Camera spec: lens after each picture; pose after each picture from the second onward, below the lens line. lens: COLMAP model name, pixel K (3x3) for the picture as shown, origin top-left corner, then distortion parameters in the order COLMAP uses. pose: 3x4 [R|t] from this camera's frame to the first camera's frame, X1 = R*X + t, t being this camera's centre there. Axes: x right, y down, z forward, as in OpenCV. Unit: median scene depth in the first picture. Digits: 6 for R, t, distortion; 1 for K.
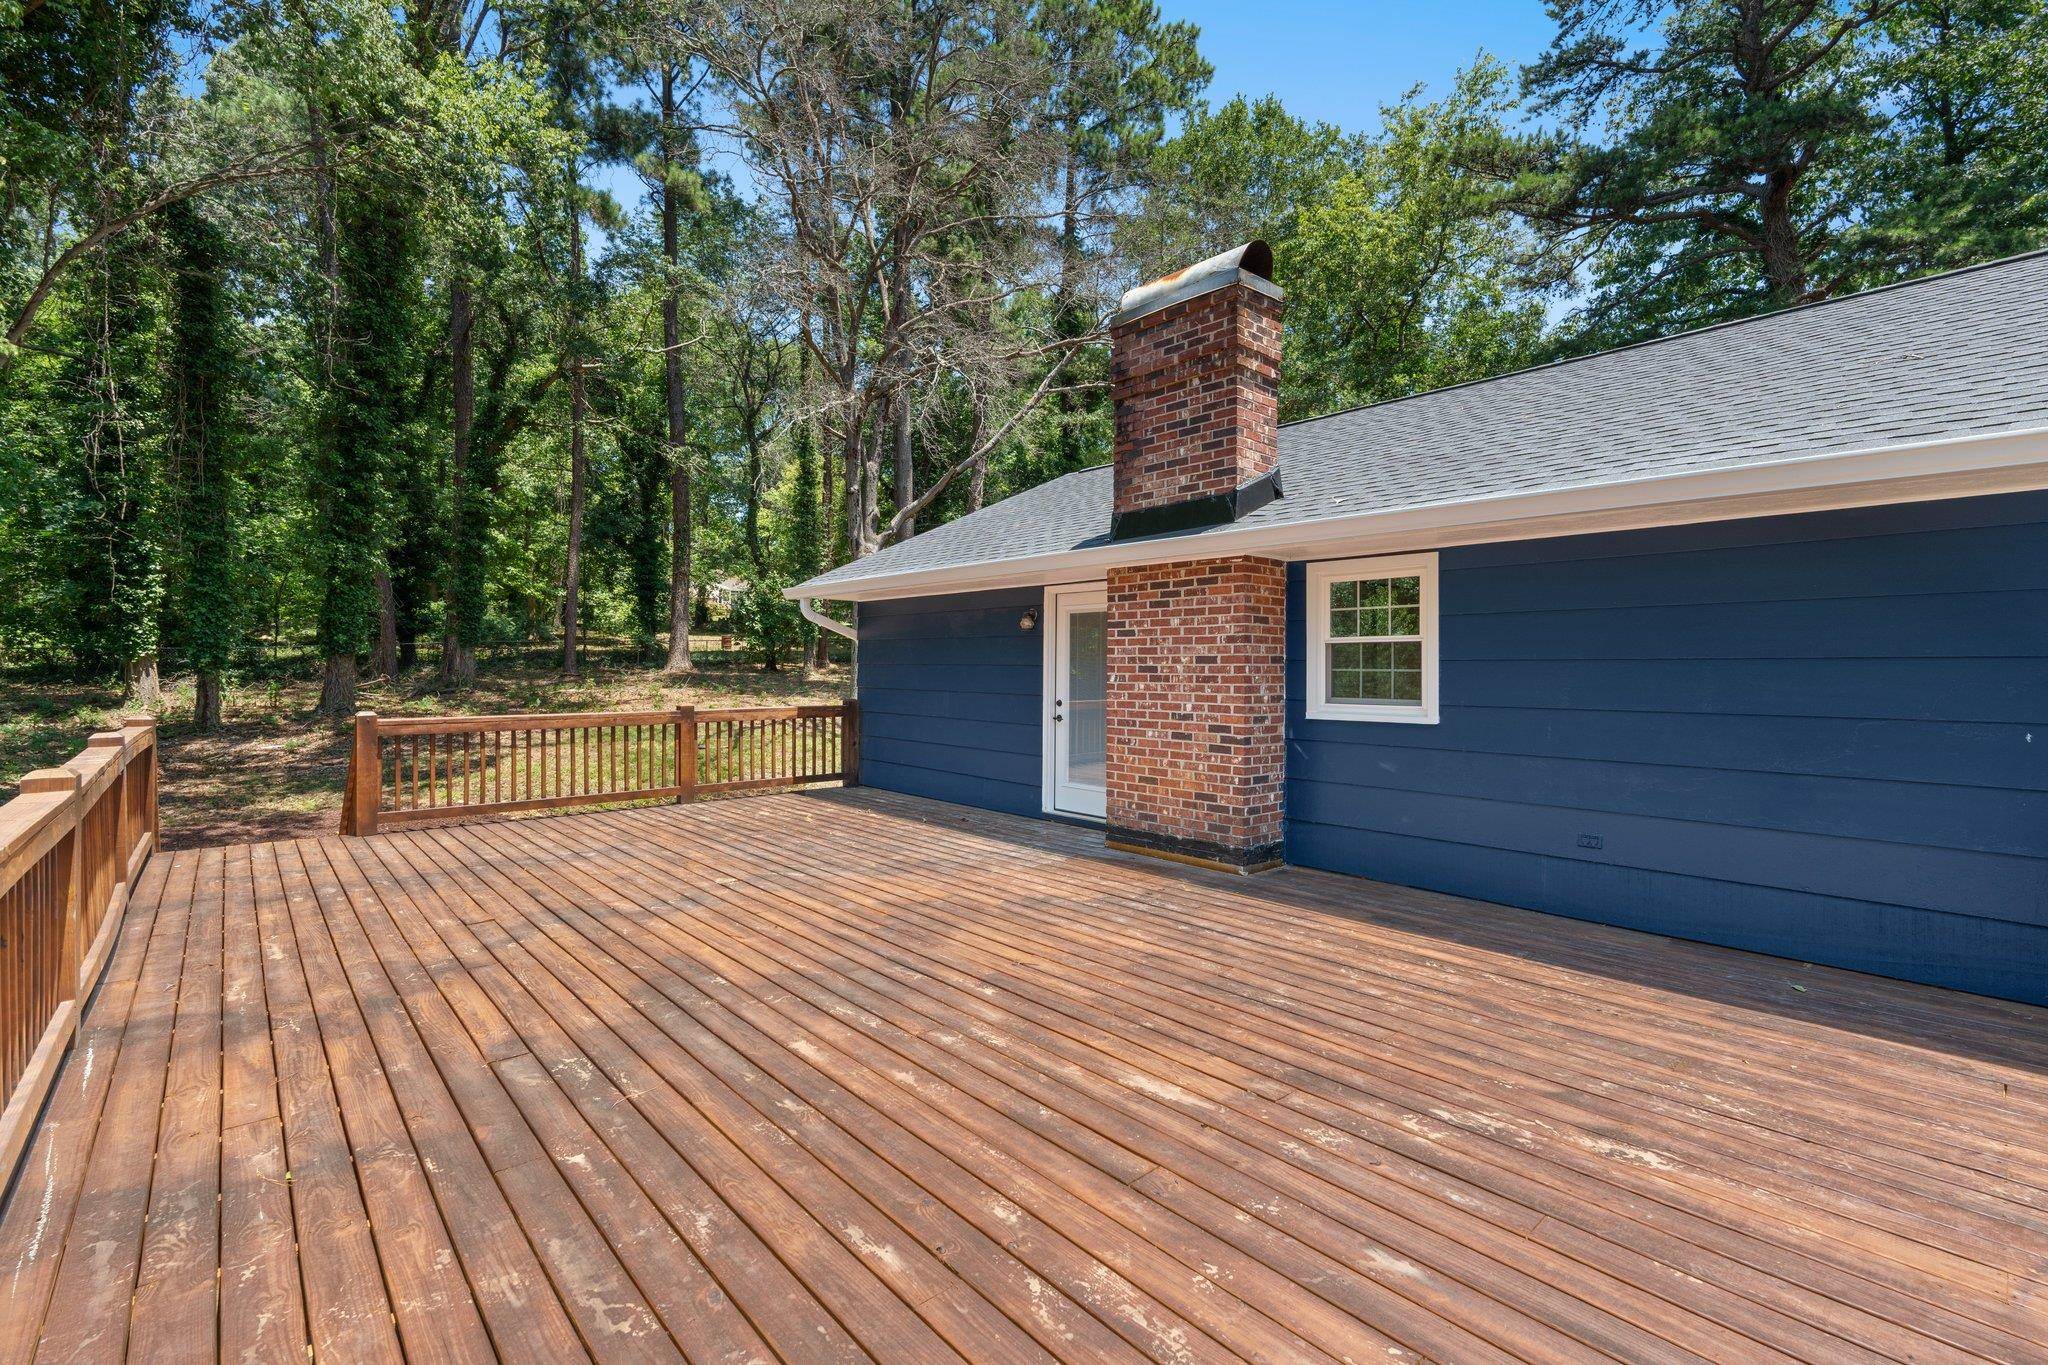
lens RADIAL K [[889.0, 0, 1028.1], [0, 889.0, 669.0], [0, 0, 1]] dist [-0.009057, -0.000320]
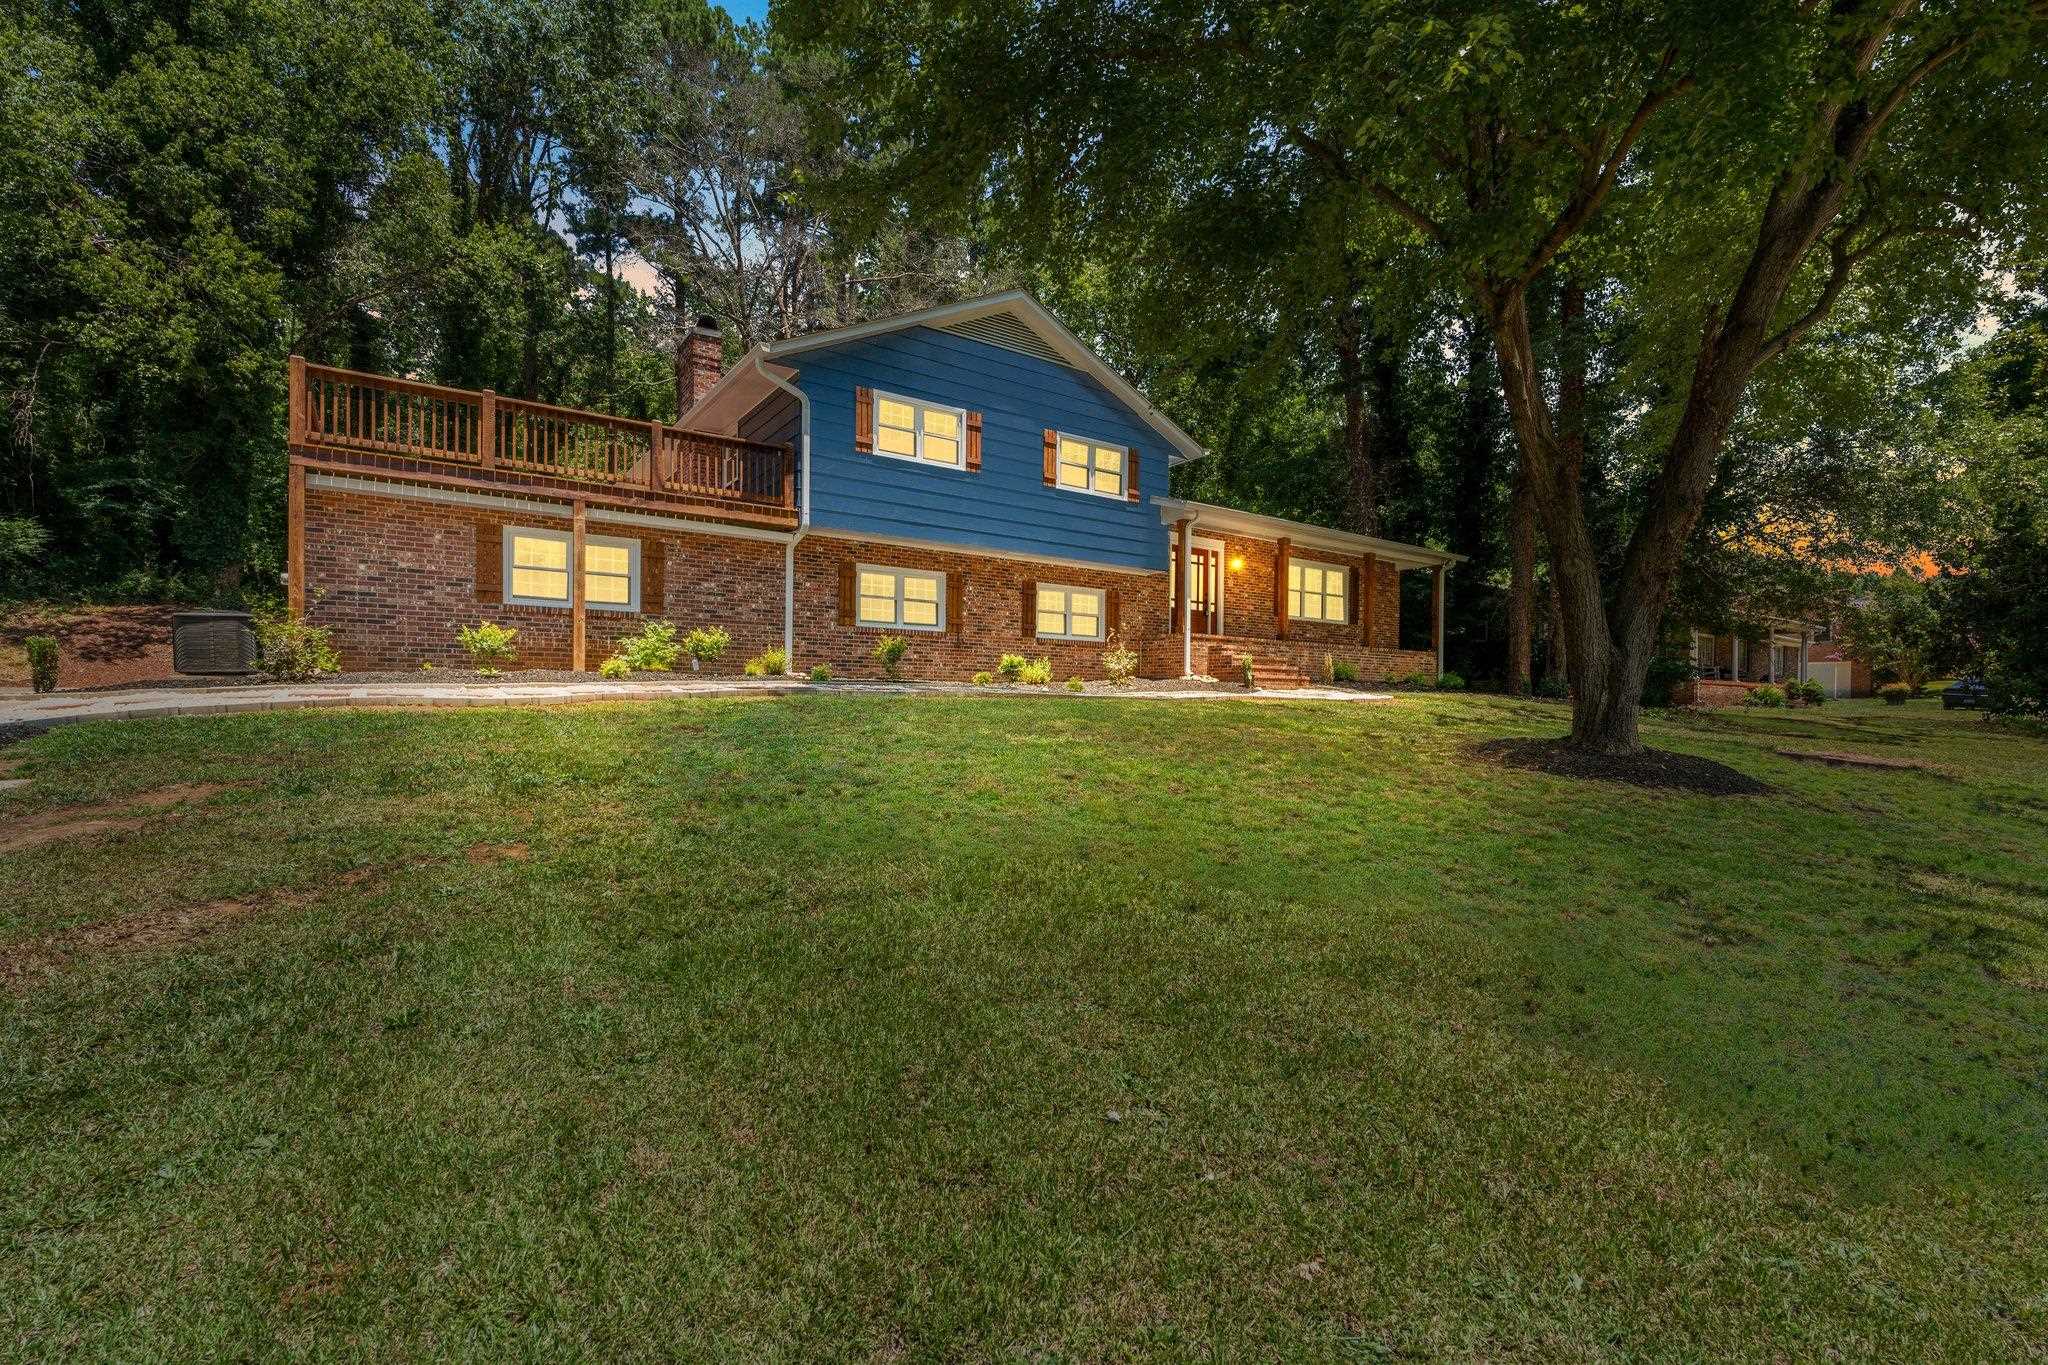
lens RADIAL K [[903.3, 0, 1024.9], [0, 903.3, 720.1], [0, 0, 1]] dist [-0.003613, -0.000451]
pose [[0.992066, 0.007301, -0.125507, 1.486784], [-0.006504, 0.999956, 0.006764, 0.691862], [0.125551, -0.005894, 0.992070, -1.541754]]
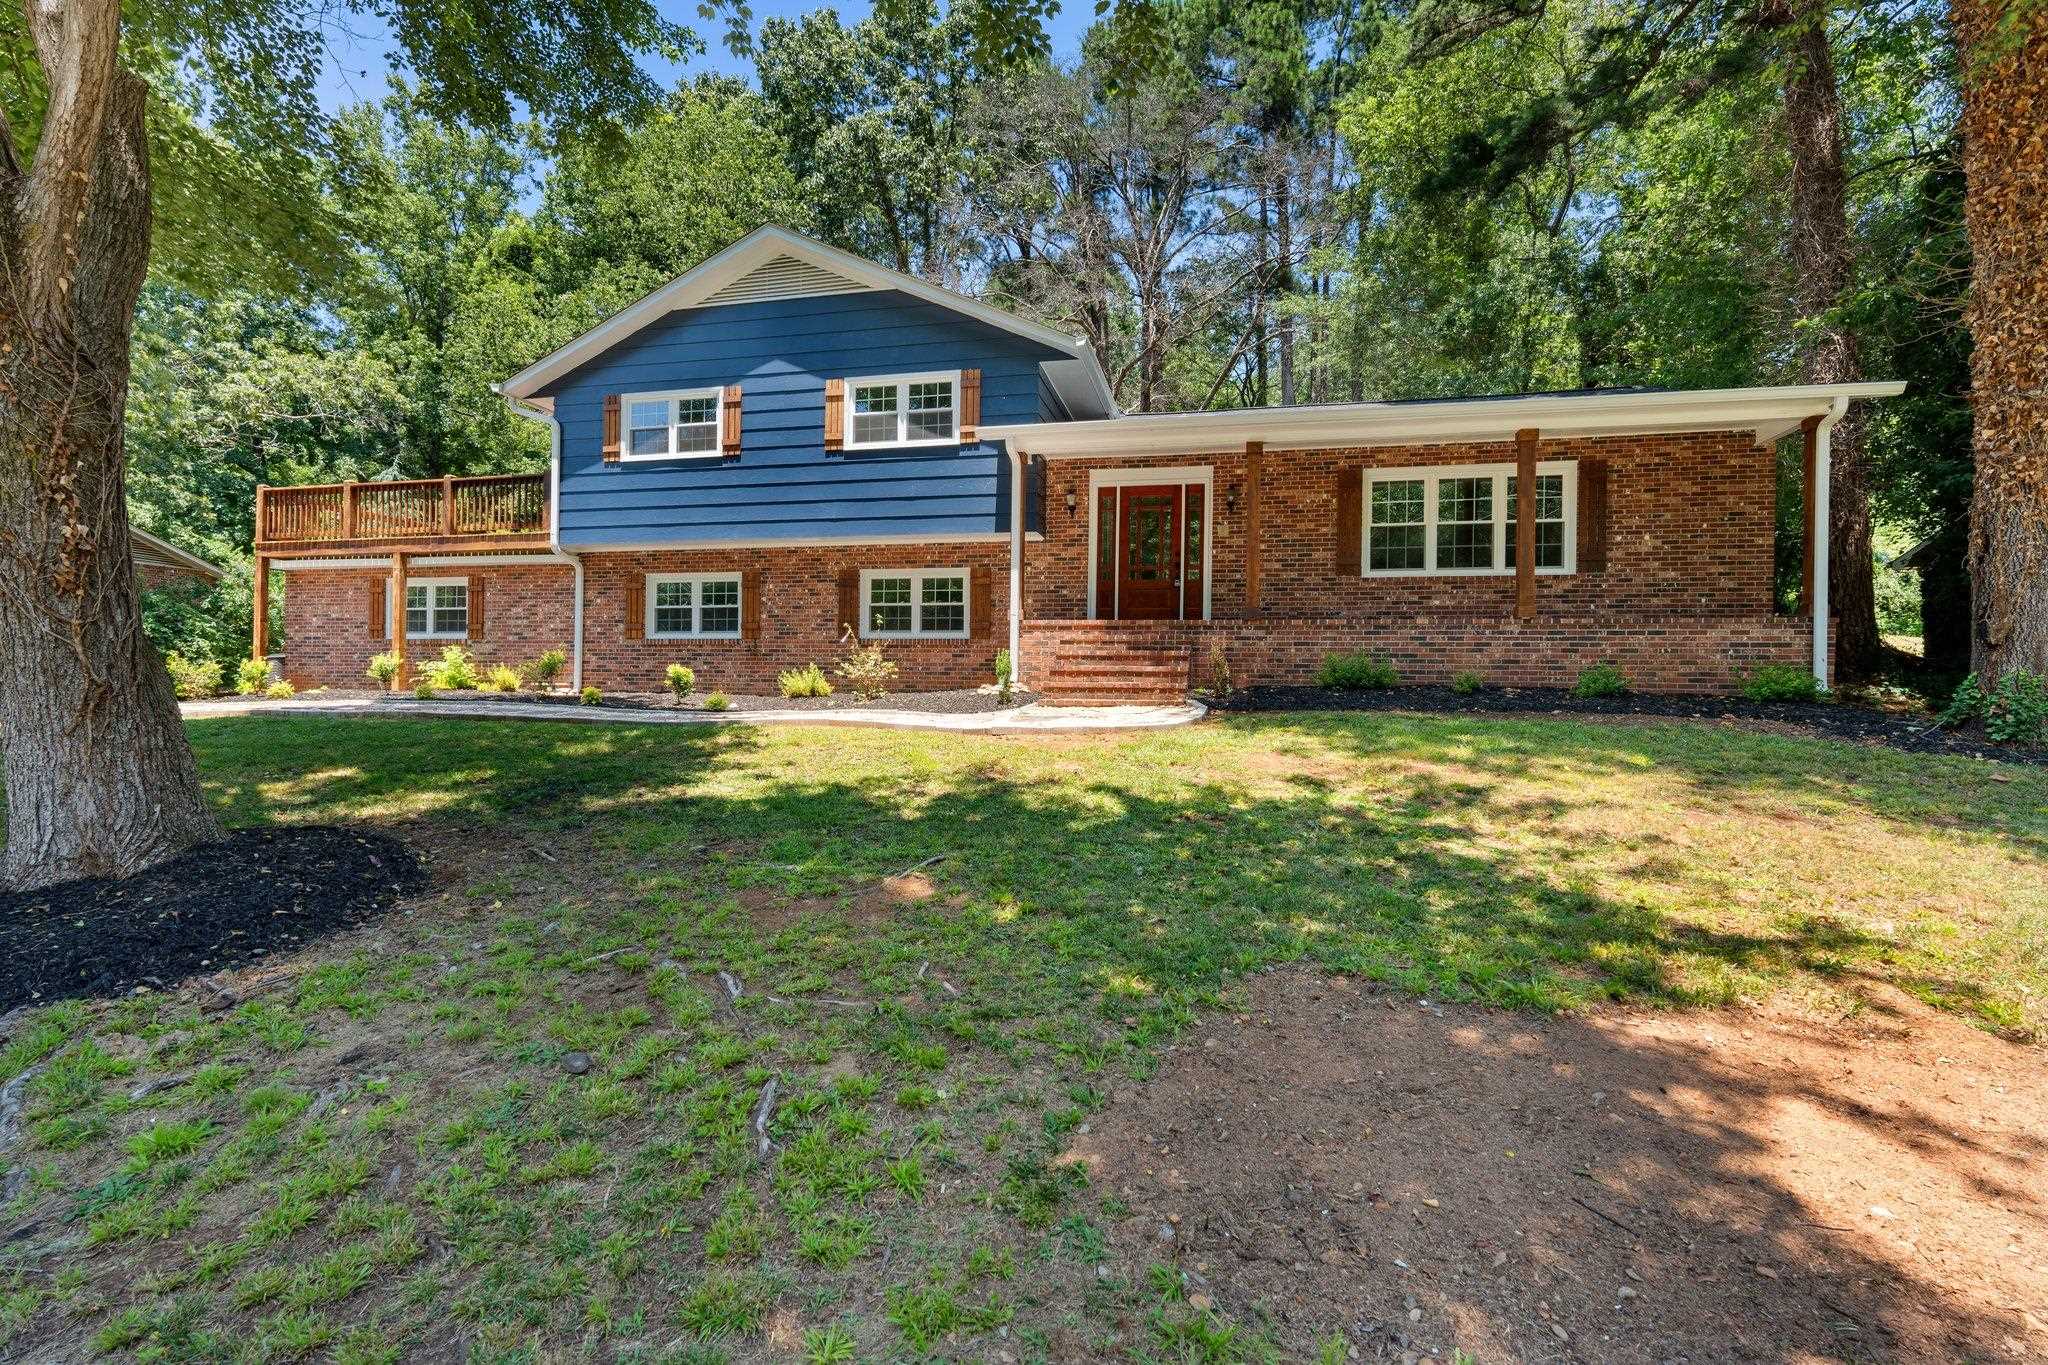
lens RADIAL K [[877.7, 0, 994.4], [0, 877.7, 683.4], [0, 0, 1]] dist [-0.004573, -0.000092]
pose [[0.575408, 0.000675, -0.817866, 3.042763], [-0.014617, 0.999848, -0.009458, 0.588902], [0.817736, 0.017397, 0.575330, 0.154005]]
